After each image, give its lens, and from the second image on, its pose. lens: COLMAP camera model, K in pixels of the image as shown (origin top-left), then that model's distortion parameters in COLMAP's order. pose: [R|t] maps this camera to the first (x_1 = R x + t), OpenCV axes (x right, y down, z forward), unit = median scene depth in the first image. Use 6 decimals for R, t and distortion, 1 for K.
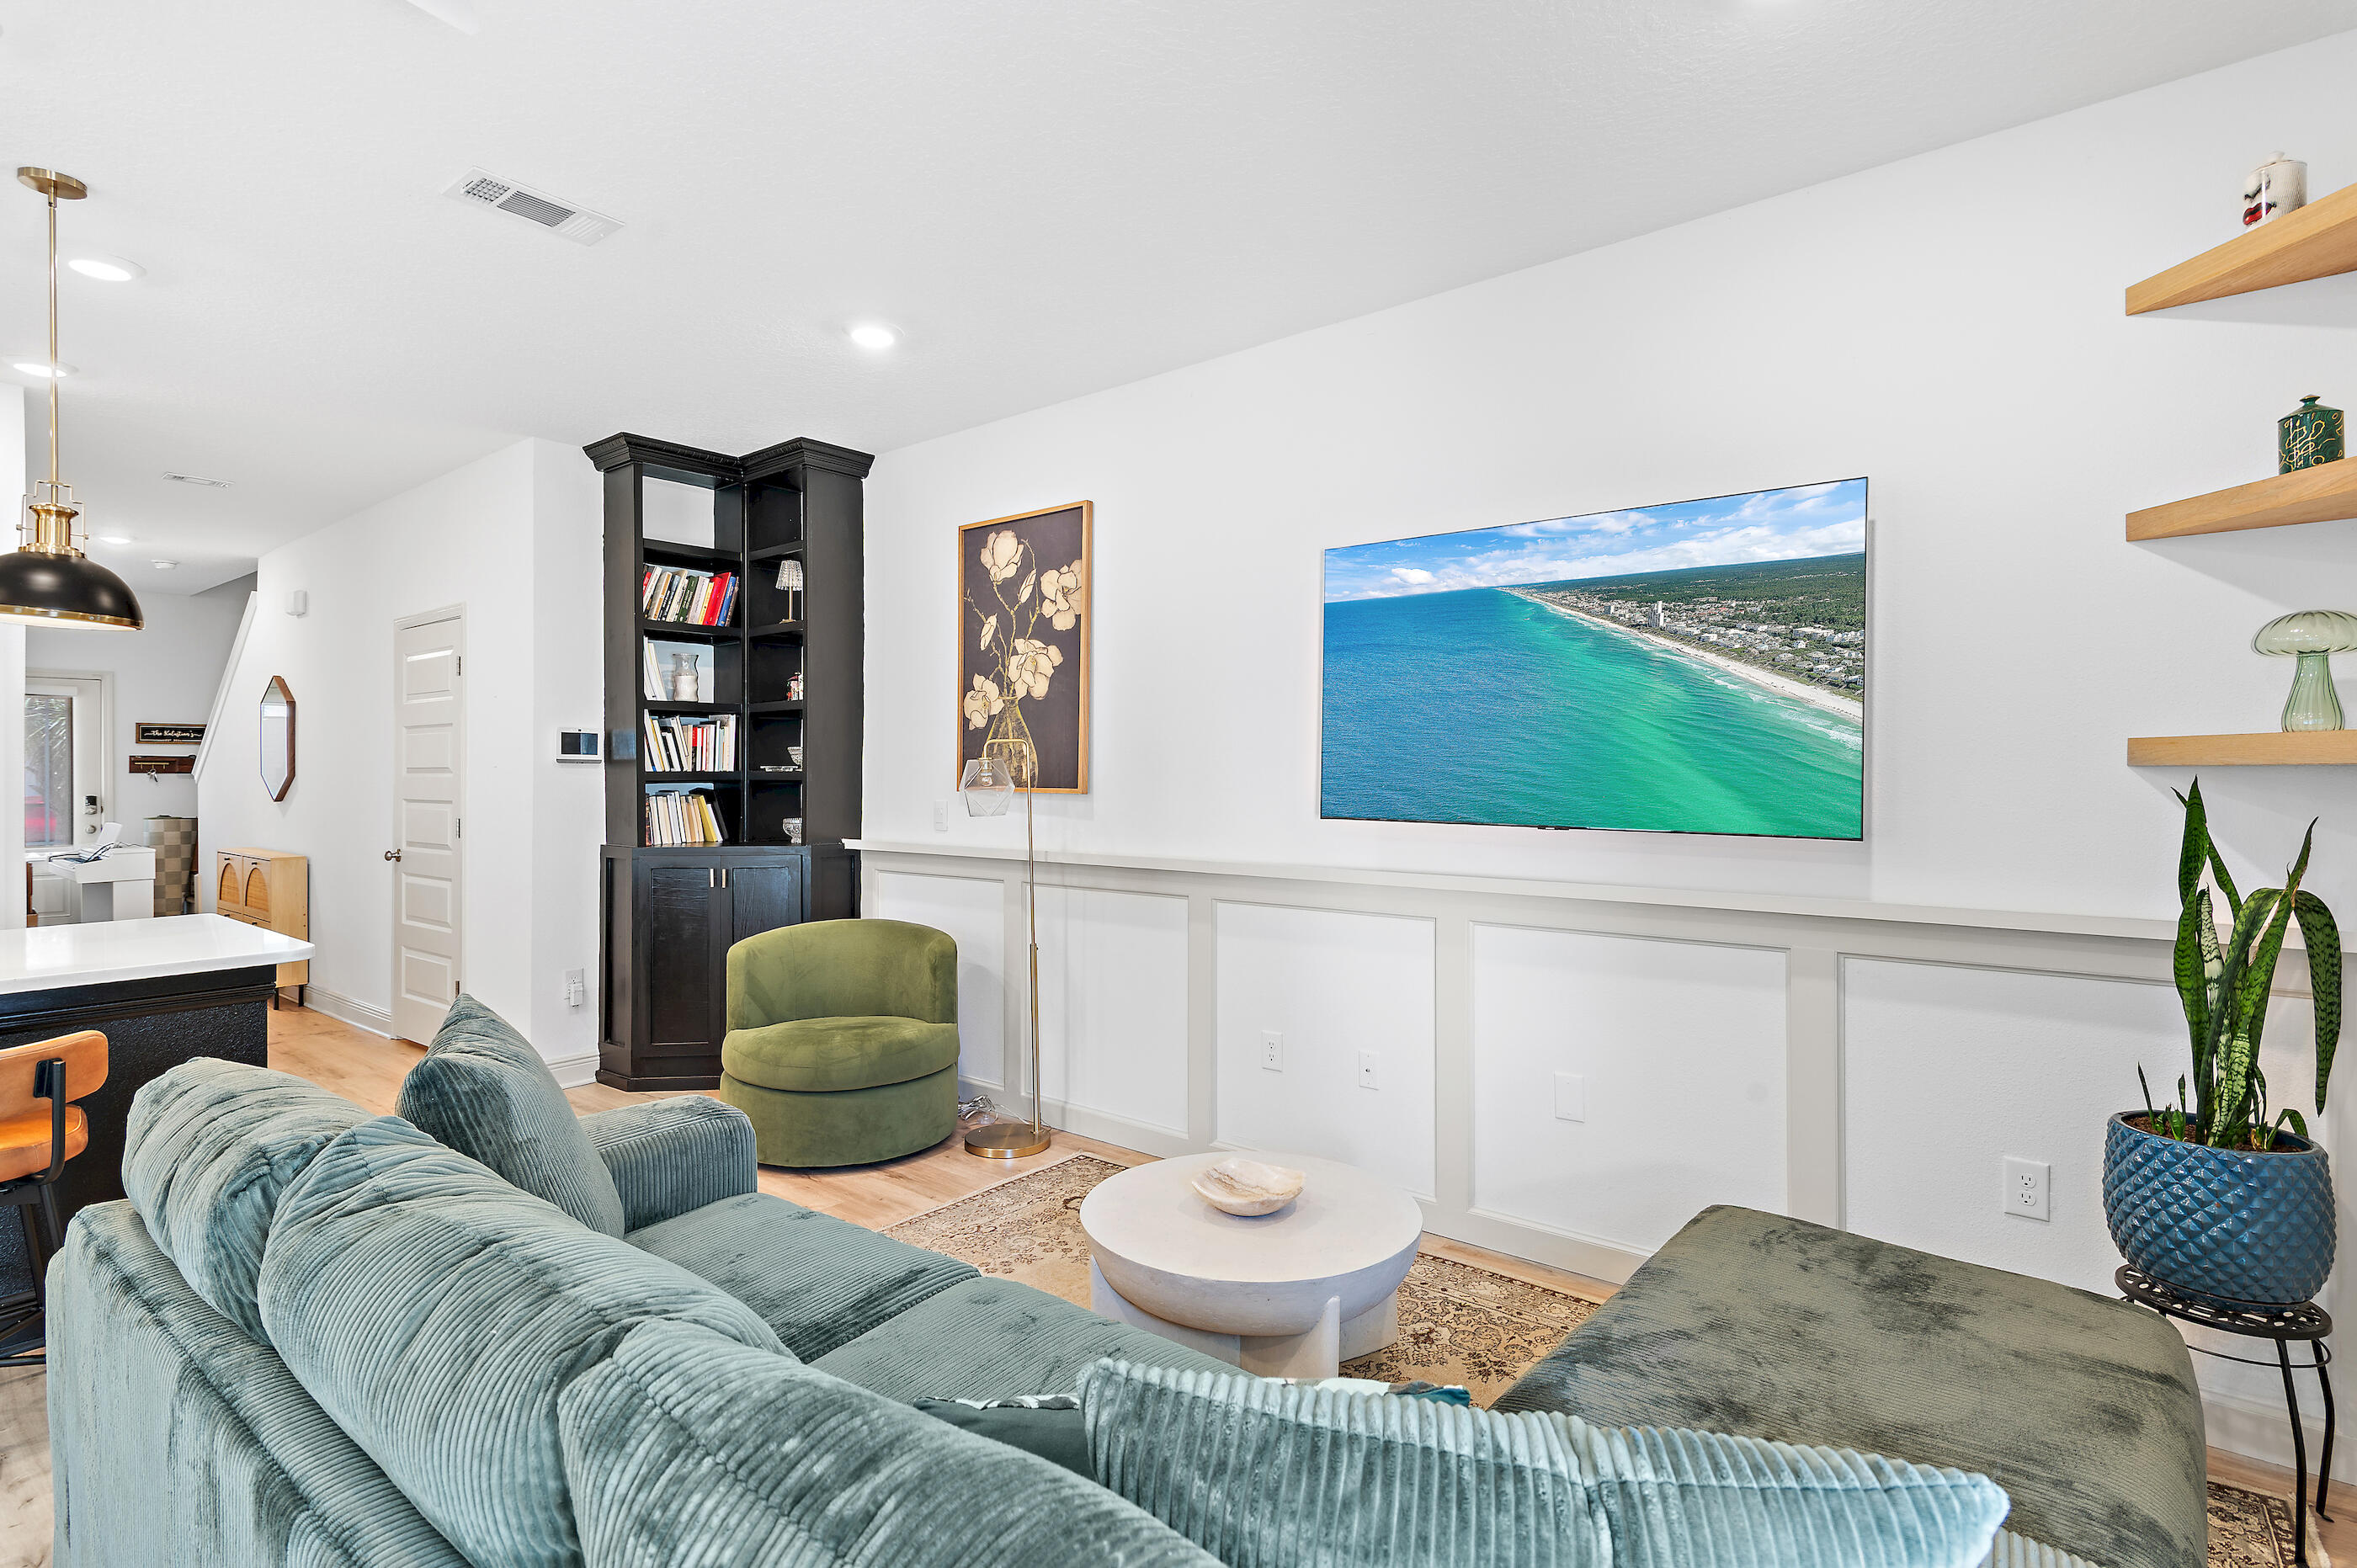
lens RADIAL K [[1154.1, 0, 1182.3], [0, 1154.1, 769.5], [0, 0, 1]] dist [0.001508, 0.000132]
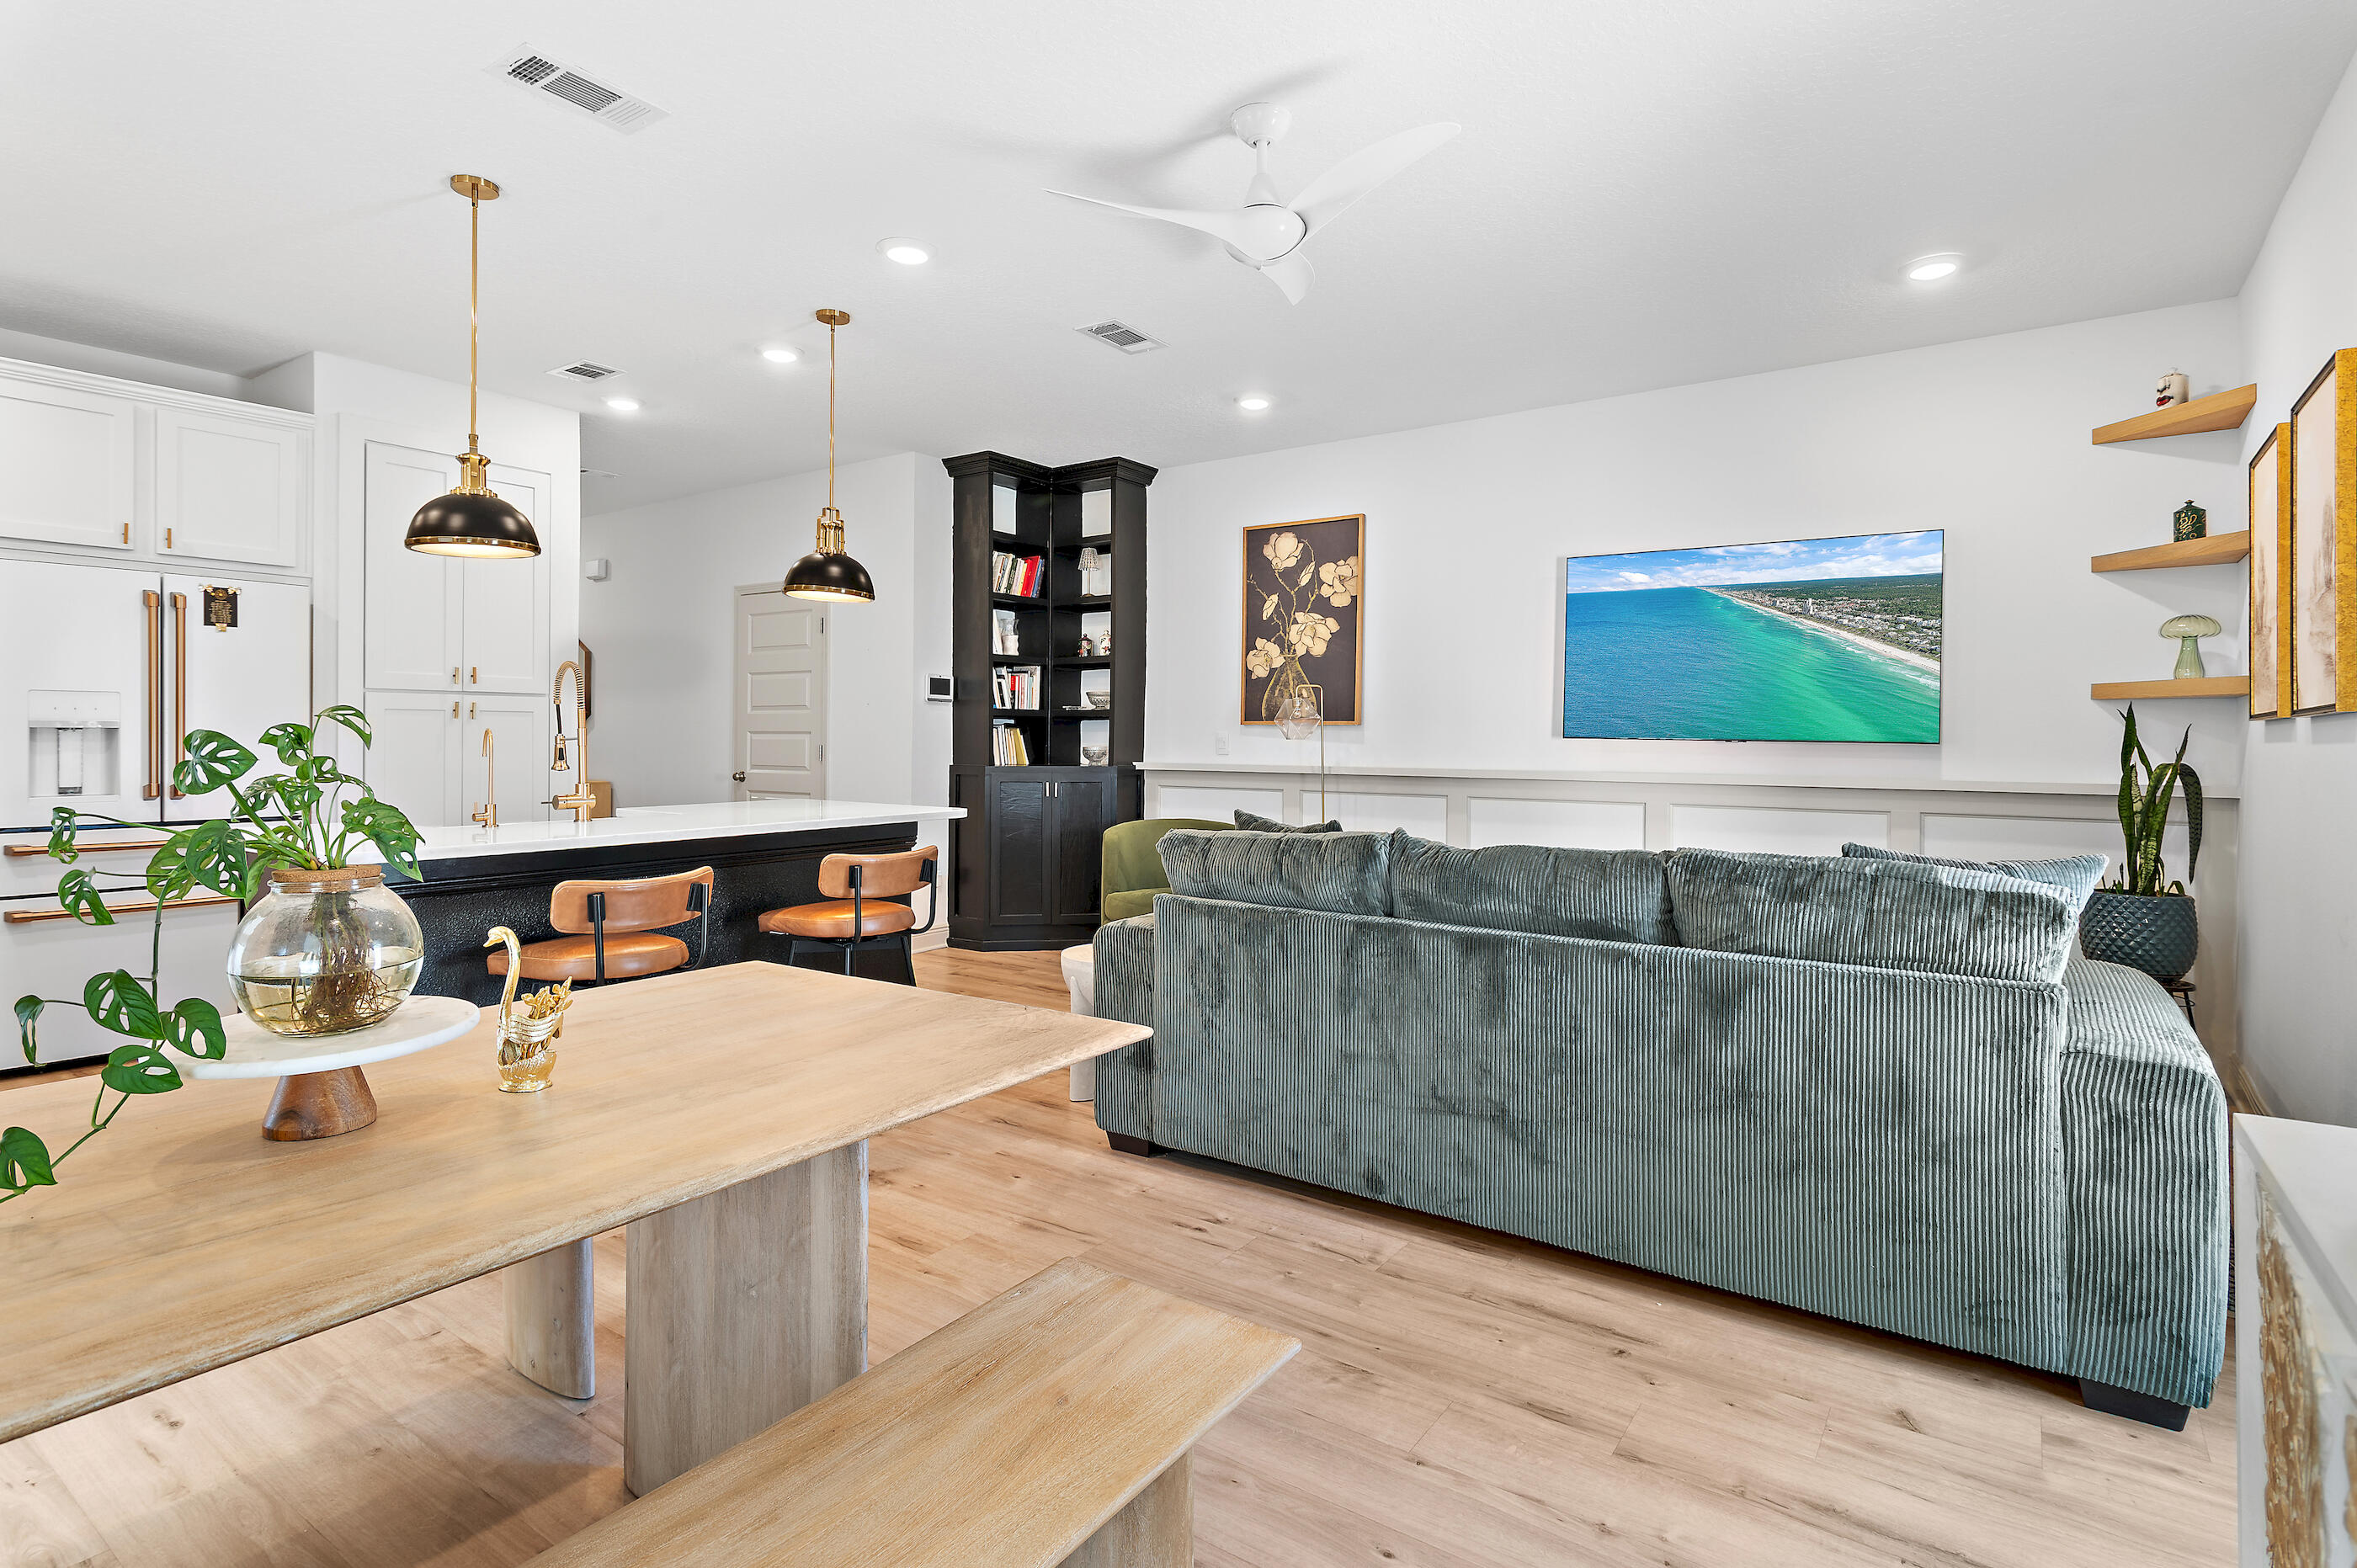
lens RADIAL K [[1170.2, 0, 1192.1], [0, 1170.2, 738.2], [0, 0, 1]] dist [0.002925, -0.000393]
pose [[0.997663, 0.008157, 0.067836, -0.372340], [-0.008214, 0.999966, 0.000560, 0.037160], [-0.067829, -0.001116, 0.997696, -0.383926]]
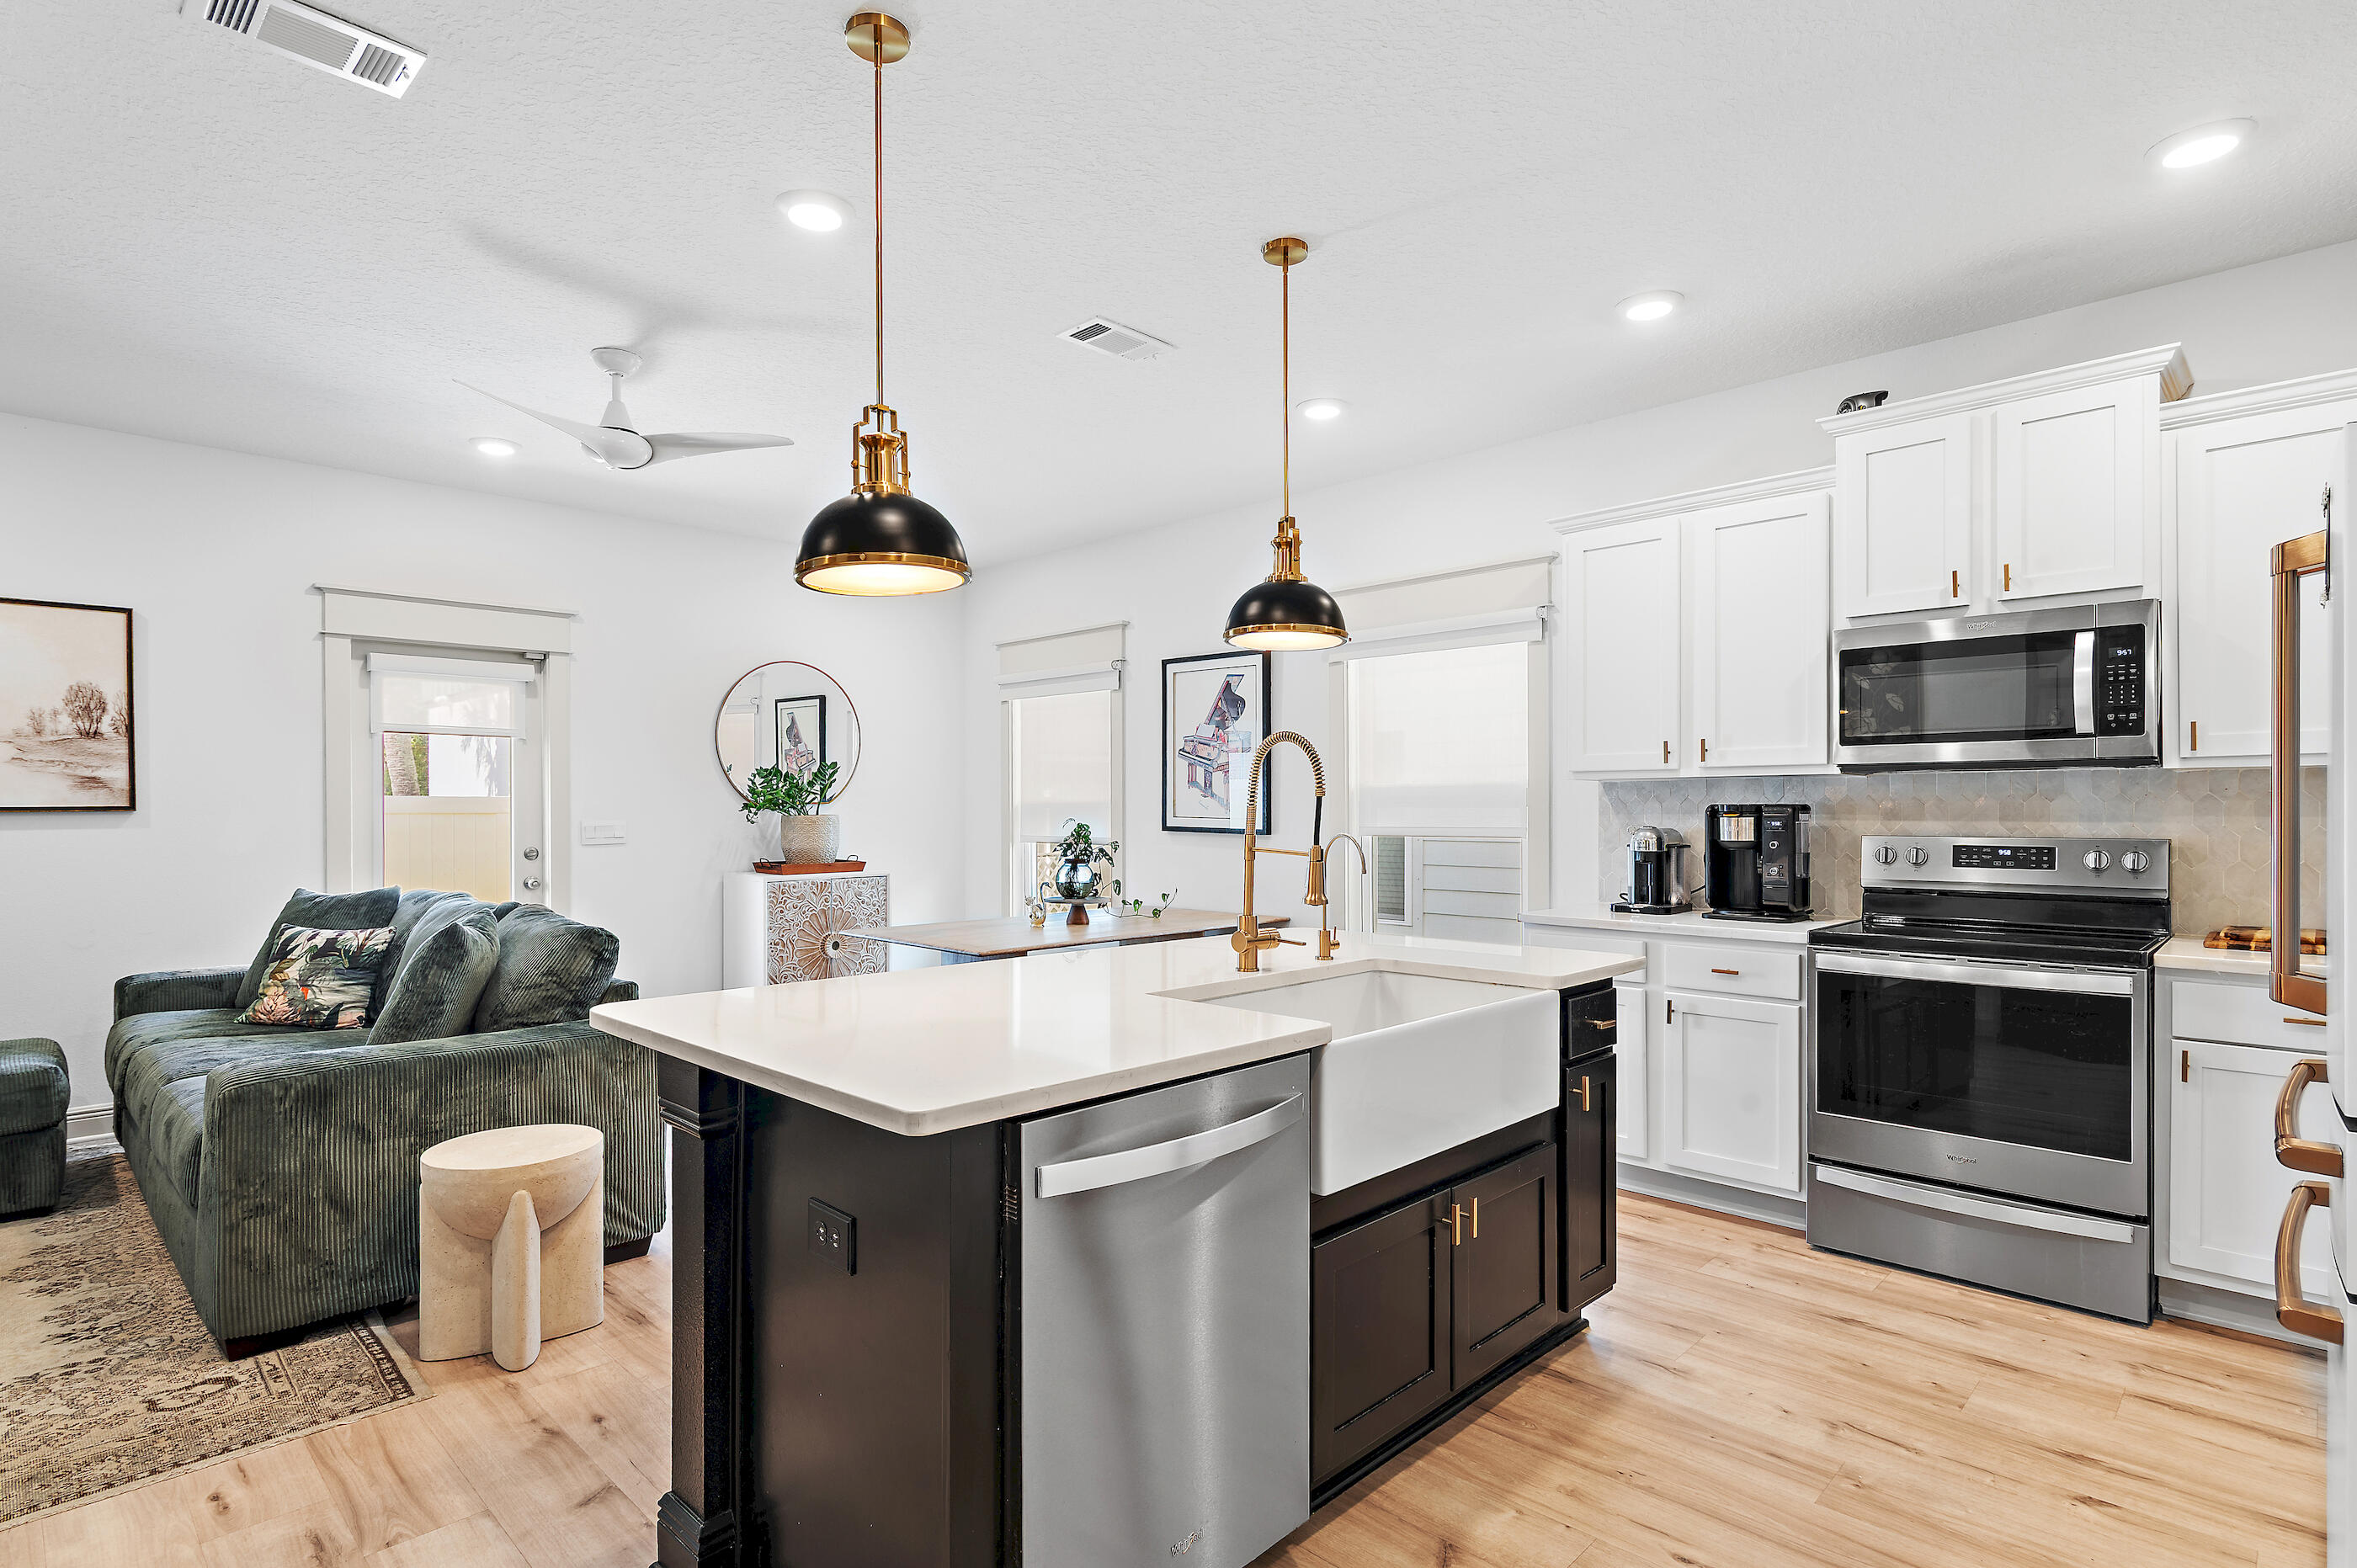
lens RADIAL K [[1180.8, 0, 1165.6], [0, 1180.8, 804.1], [0, 0, 1]] dist [0.003191, 0.000943]
pose [[-0.994672, 0.004499, 0.102988, -0.786679], [0.004198, 0.999986, -0.003136, 0.020039], [-0.103001, -0.002687, -0.994678, 1.127660]]
